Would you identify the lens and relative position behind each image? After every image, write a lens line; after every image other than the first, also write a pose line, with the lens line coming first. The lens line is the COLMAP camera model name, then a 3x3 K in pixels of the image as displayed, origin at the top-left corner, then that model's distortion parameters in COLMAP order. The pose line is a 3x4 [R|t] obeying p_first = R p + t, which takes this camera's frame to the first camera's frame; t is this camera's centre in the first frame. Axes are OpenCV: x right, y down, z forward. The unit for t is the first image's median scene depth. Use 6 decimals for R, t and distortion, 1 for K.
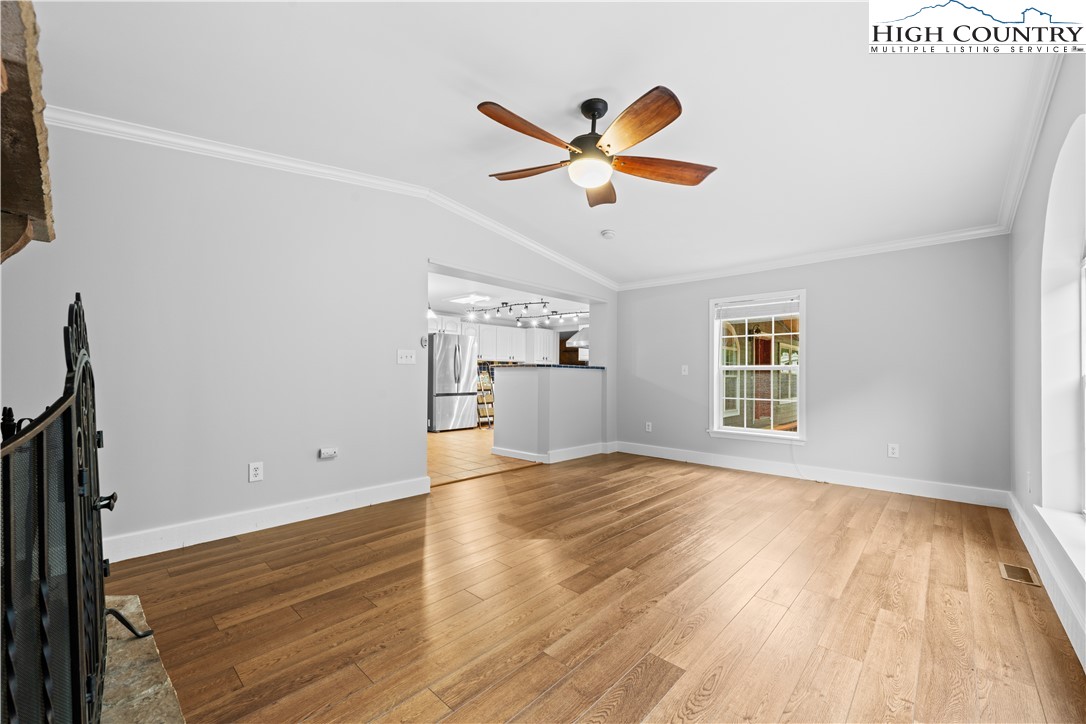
lens RADIAL K [[442.2, 0, 543.0], [0, 442.2, 362.0], [0, 0, 1]] dist [-0.002184, -0.000136]
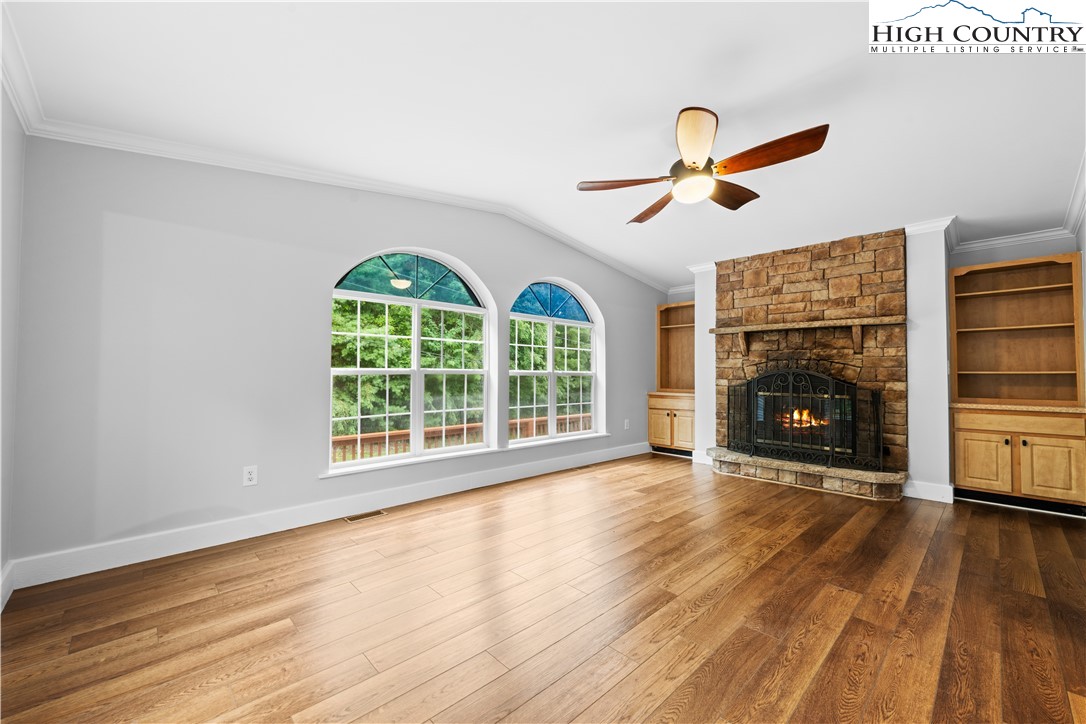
lens RADIAL K [[442.2, 0, 543.0], [0, 442.2, 362.0], [0, 0, 1]] dist [-0.002184, -0.000136]
pose [[-0.998379, -0.011674, 0.055705, 0.442725], [-0.014607, 0.998512, -0.052547, 0.065774], [-0.055008, -0.053275, -0.997064, 2.259619]]
